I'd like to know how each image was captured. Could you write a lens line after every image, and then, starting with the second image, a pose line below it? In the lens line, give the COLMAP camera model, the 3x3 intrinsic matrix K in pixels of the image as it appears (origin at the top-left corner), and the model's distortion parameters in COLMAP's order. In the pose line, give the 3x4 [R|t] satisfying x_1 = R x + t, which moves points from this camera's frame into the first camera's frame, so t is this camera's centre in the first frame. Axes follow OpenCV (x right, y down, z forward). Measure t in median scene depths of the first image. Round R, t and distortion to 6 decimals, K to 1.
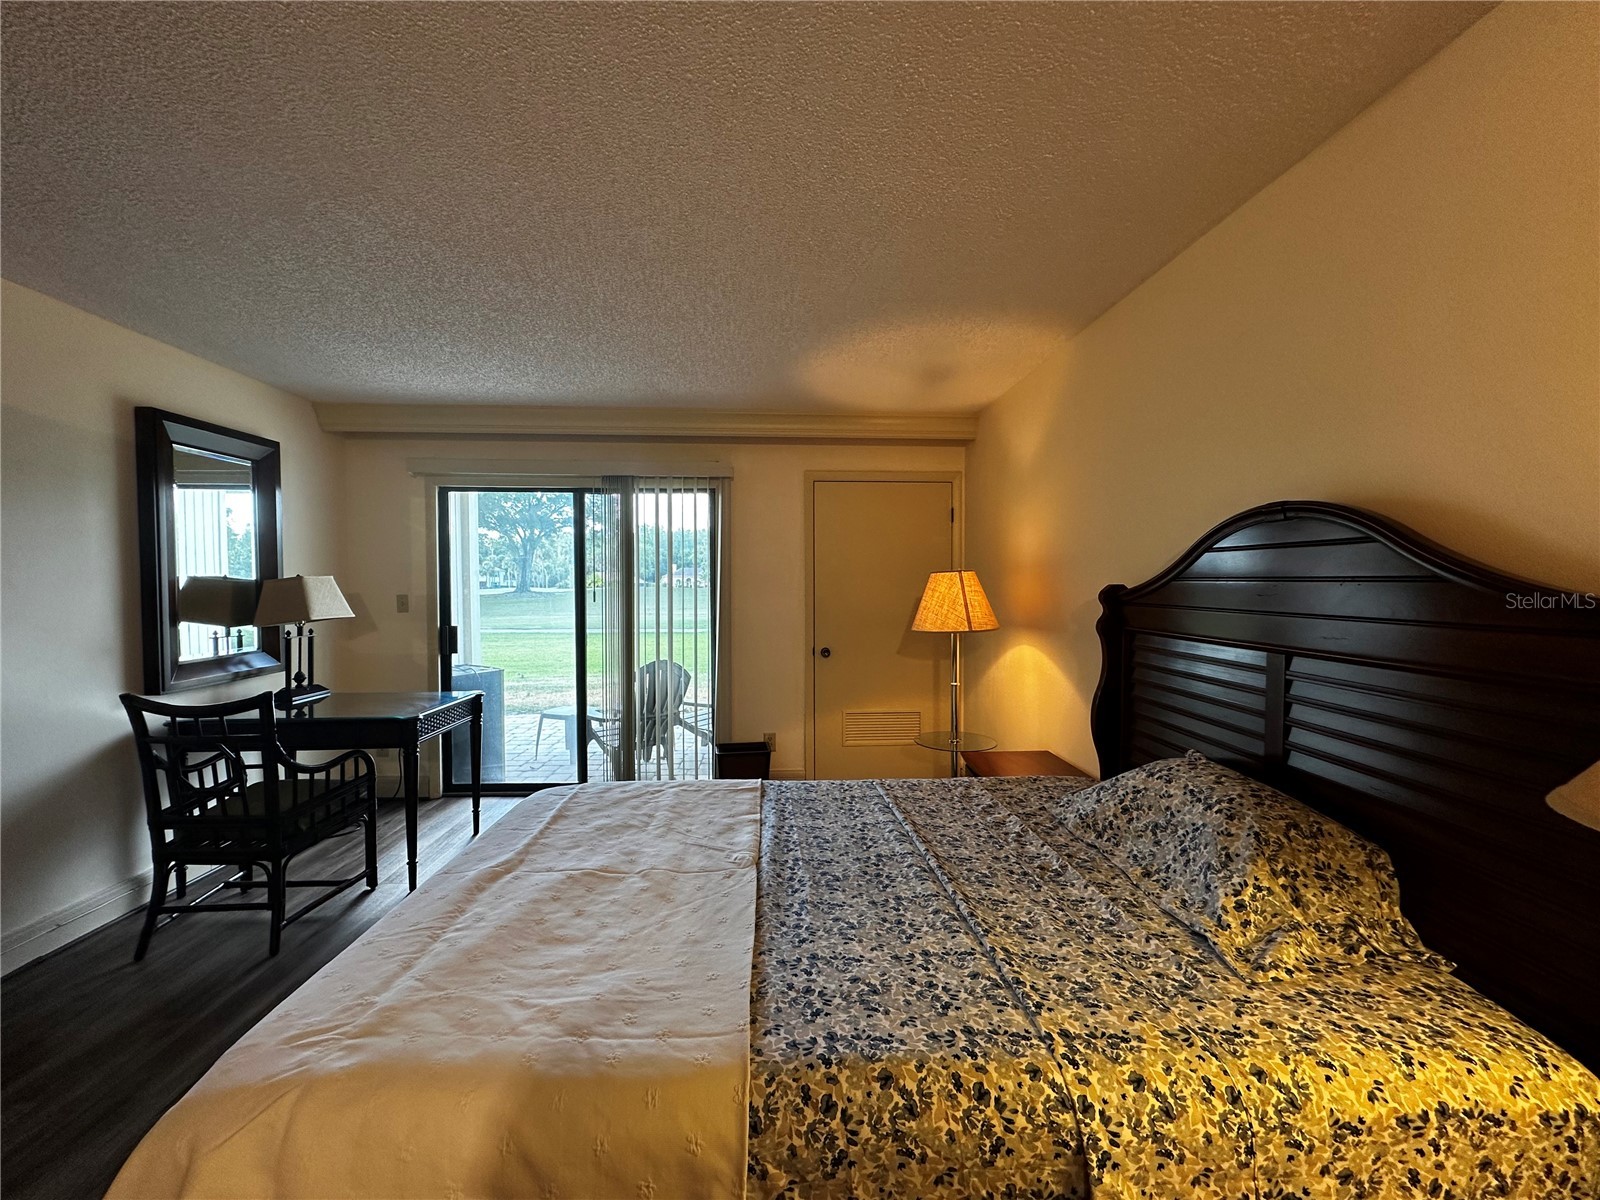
lens RADIAL K [[627.9, 0, 800.0], [0, 627.9, 600.0], [0, 0, 1]] dist [-0.002507, -0.000193]
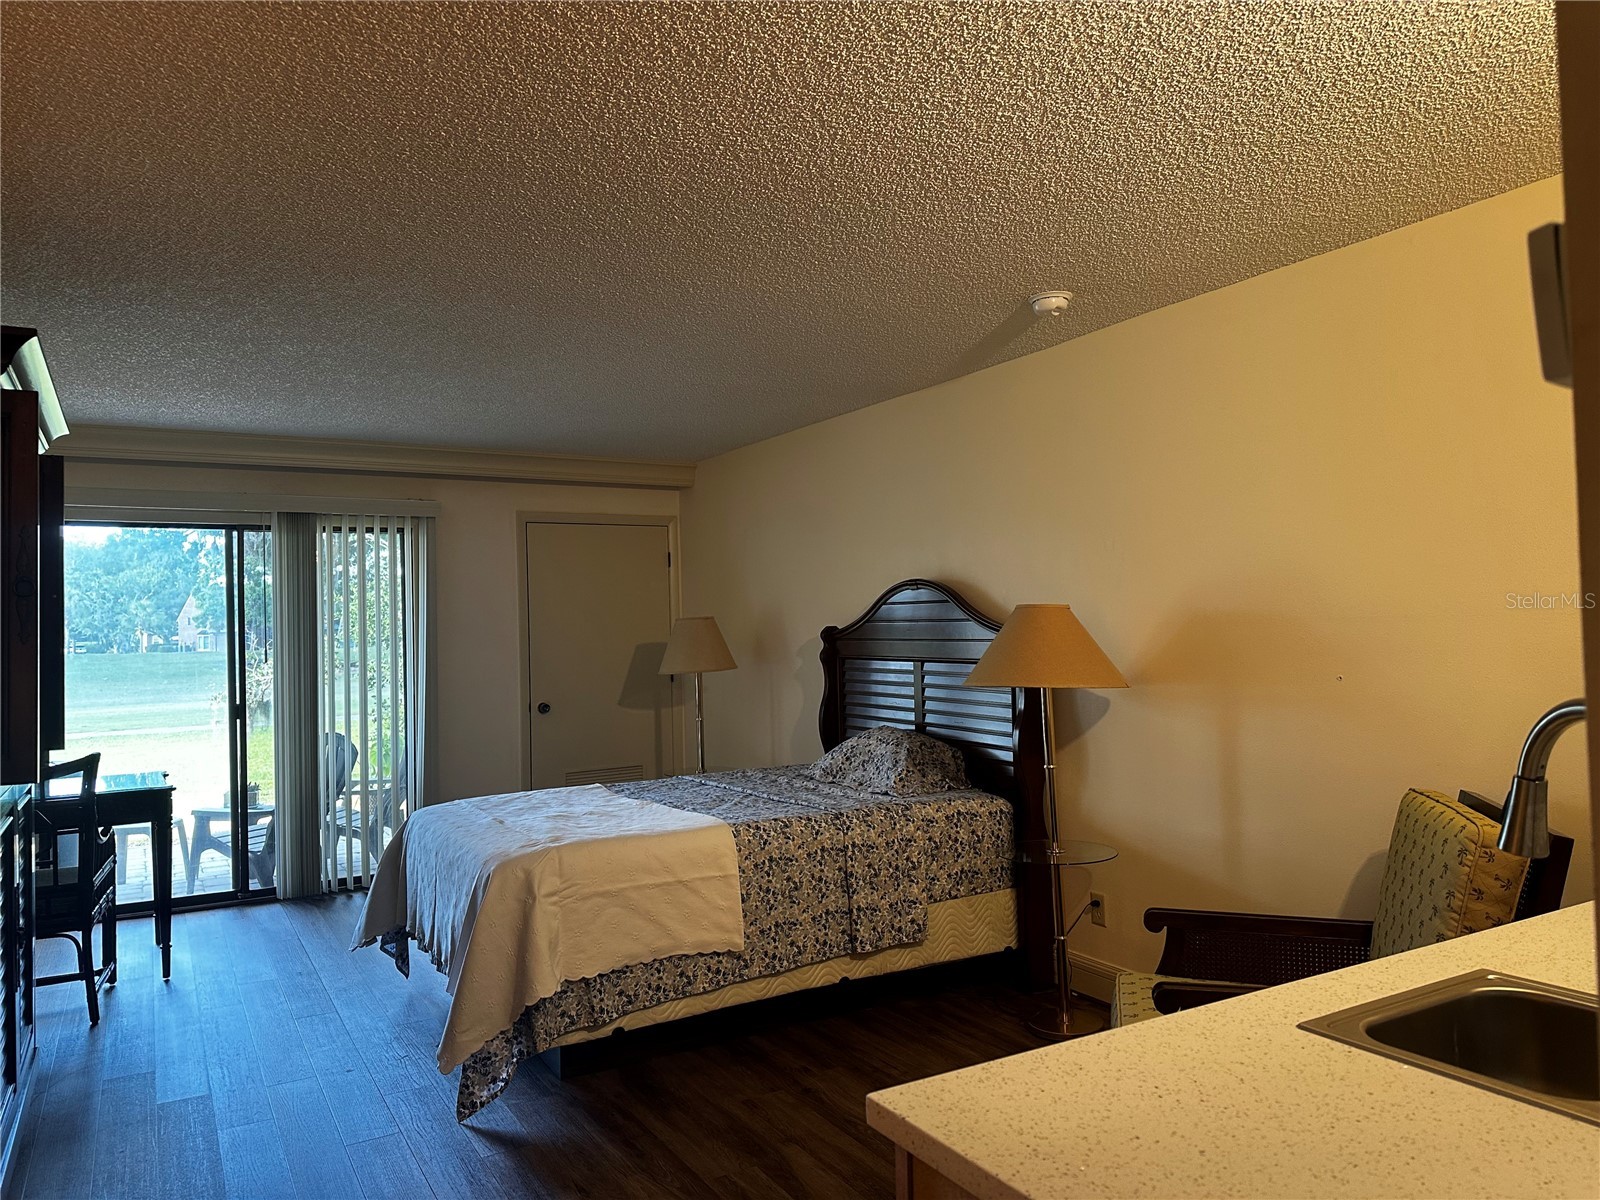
lens RADIAL K [[1117.4, 0, 800.0], [0, 1117.4, 600.0], [0, 0, 1]] dist [0.068324, -0.002272]
pose [[0.887089, -0.012651, 0.461425, -0.560958], [0.037970, 0.998237, -0.045628, 0.022488], [-0.460034, 0.057997, 0.886005, -0.936393]]
